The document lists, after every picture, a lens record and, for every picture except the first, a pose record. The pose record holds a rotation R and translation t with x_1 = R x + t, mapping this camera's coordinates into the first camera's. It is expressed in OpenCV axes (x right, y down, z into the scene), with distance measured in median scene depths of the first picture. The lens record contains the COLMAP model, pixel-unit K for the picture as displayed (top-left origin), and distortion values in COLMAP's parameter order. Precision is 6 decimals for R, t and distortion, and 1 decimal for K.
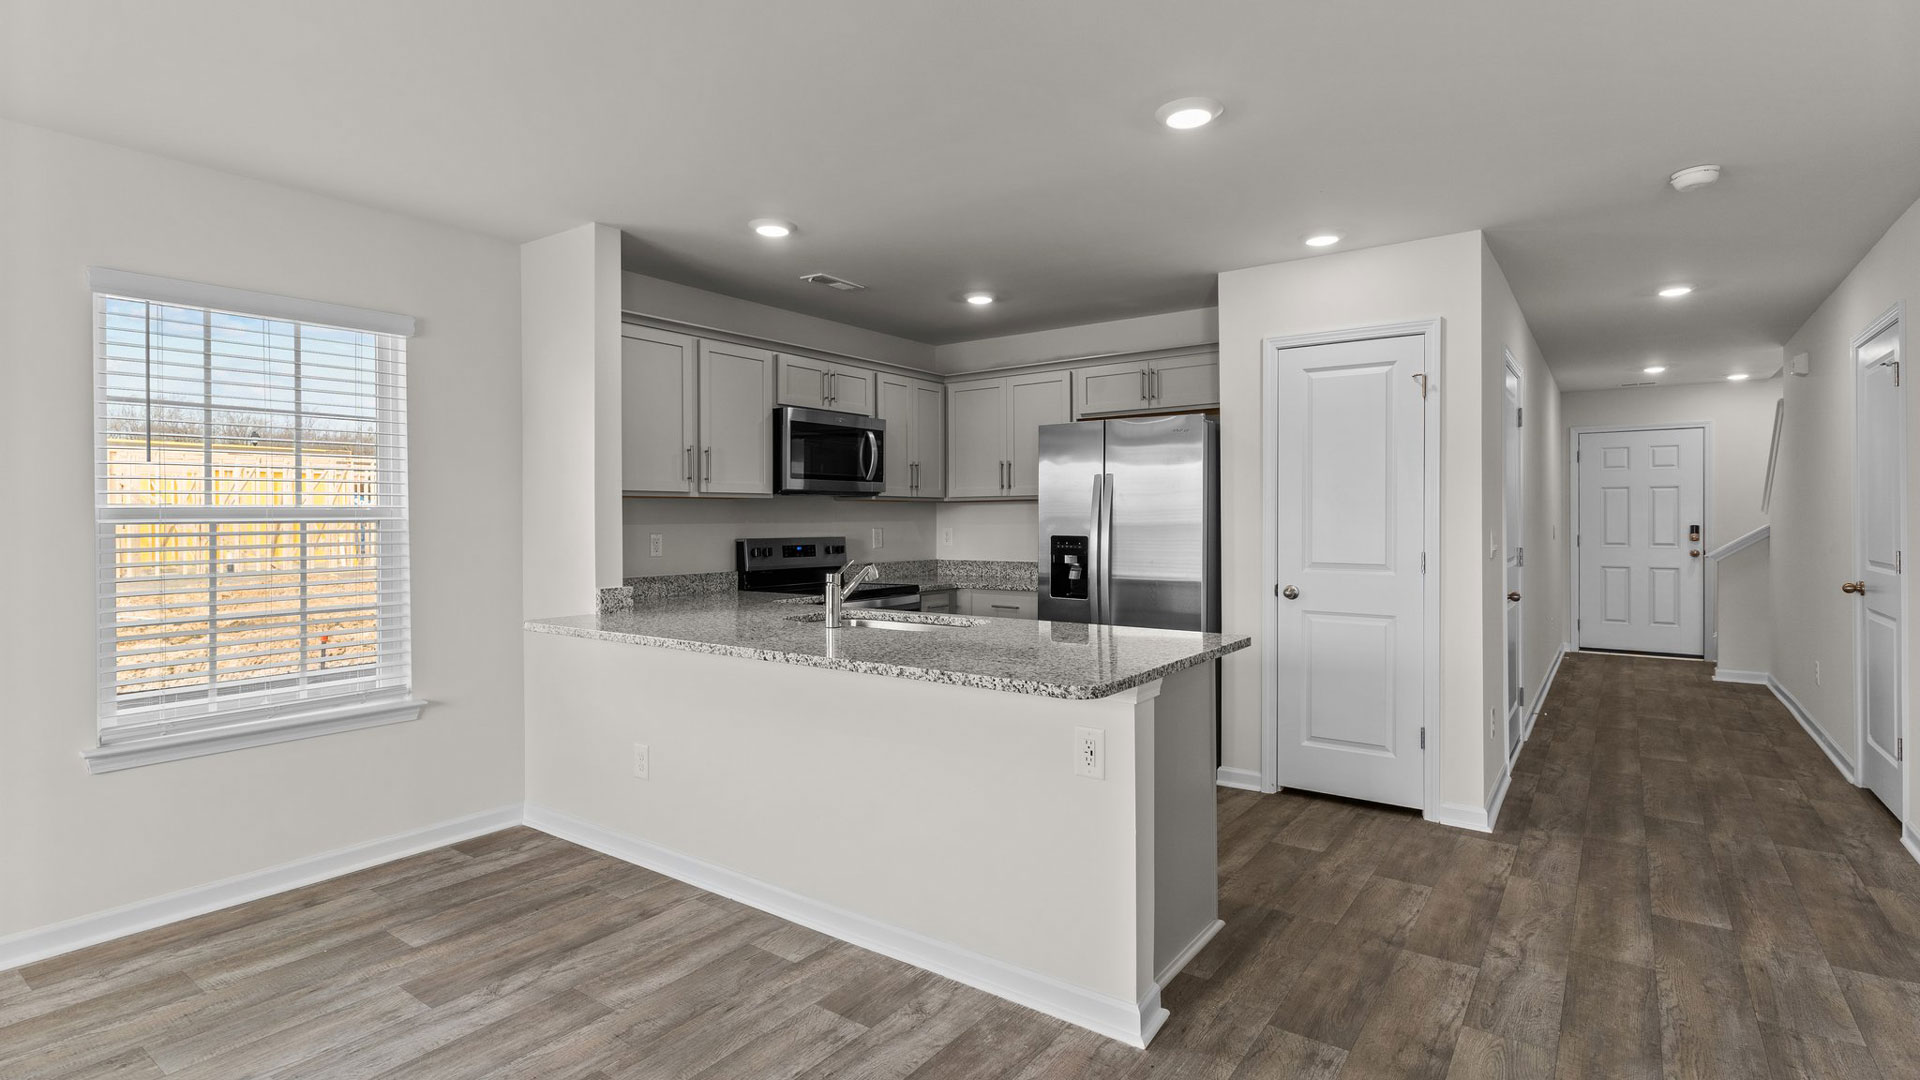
lens RADIAL K [[920.2, 0, 955.4], [0, 920.2, 527.1], [0, 0, 1]] dist [0.001214, -0.000601]
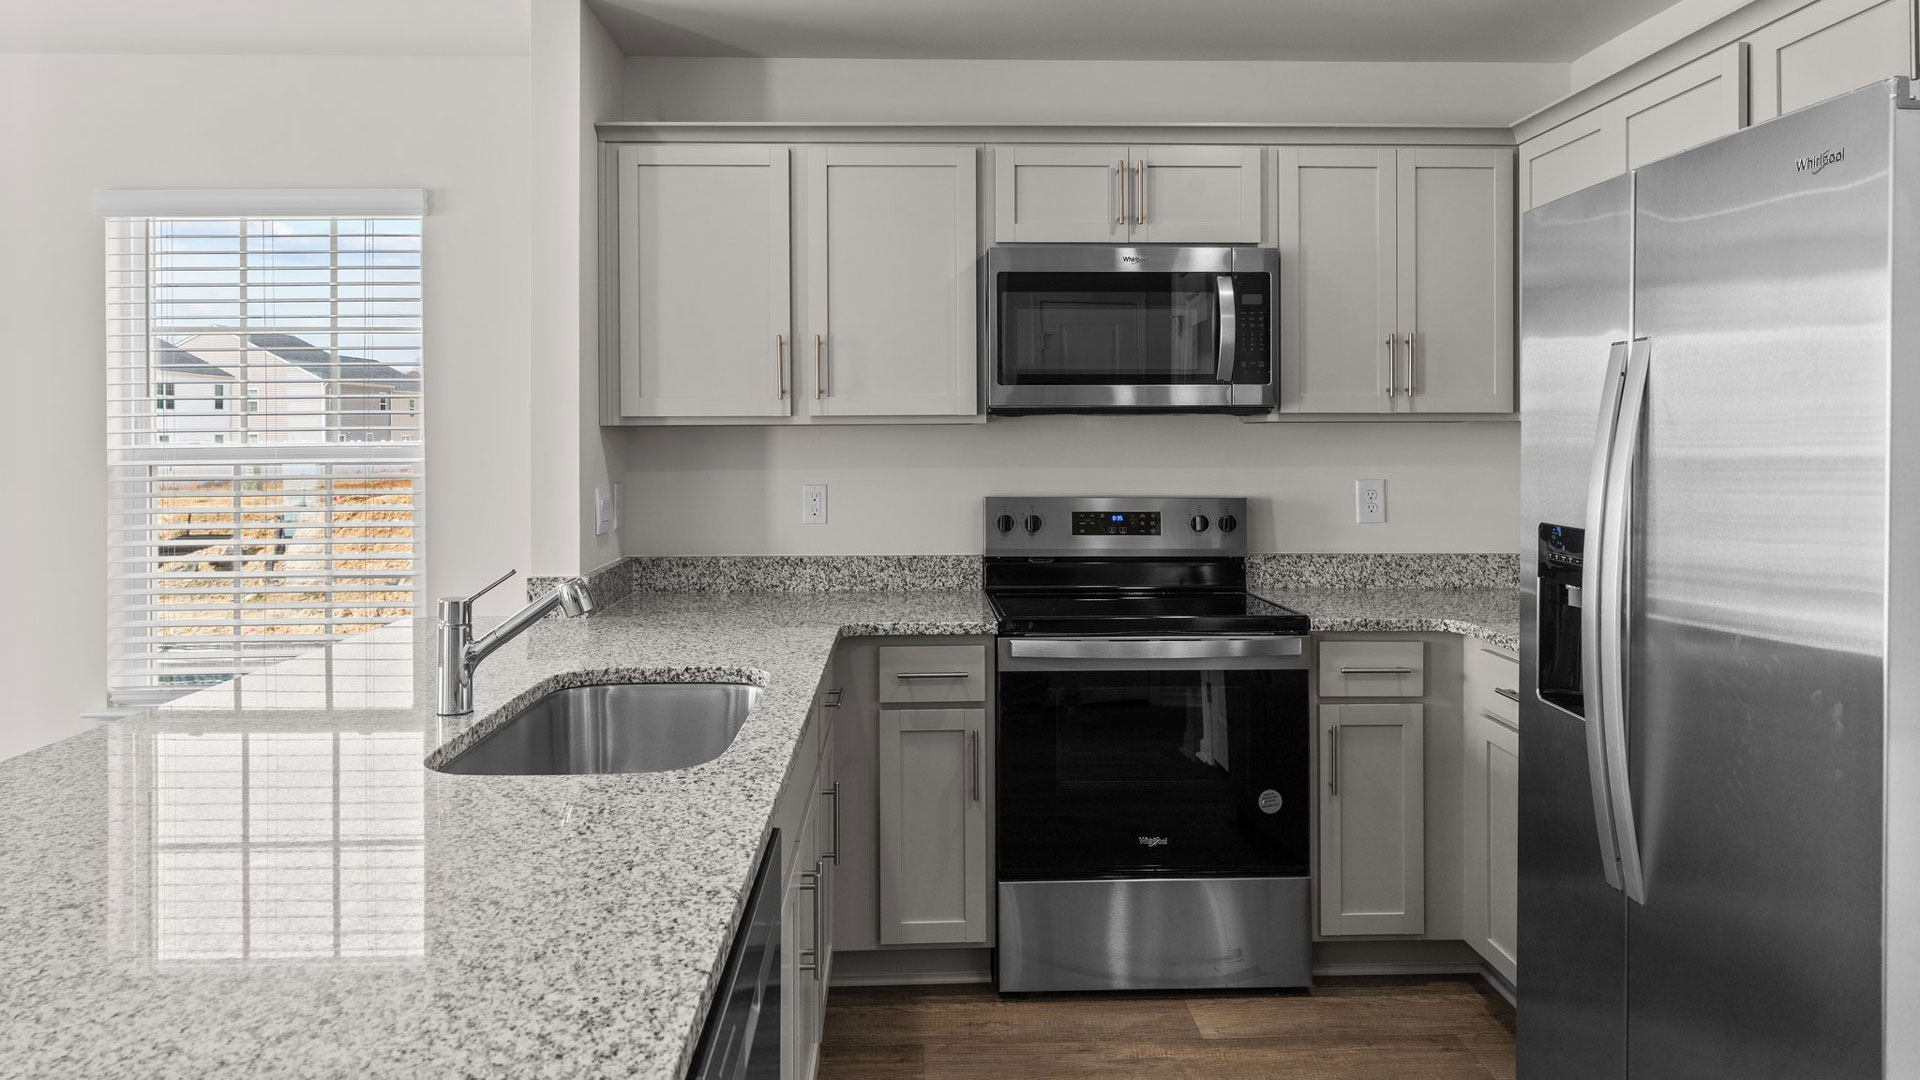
lens RADIAL K [[1454.3, 0, 952.3], [0, 1454.3, 540.6], [0, 0, 1]] dist [-0.007284, -0.003368]
pose [[0.605447, 0.058108, -0.793761, 0.440776], [-0.005361, 0.997606, 0.068942, -0.020471], [0.795867, -0.037485, 0.604310, 0.443743]]
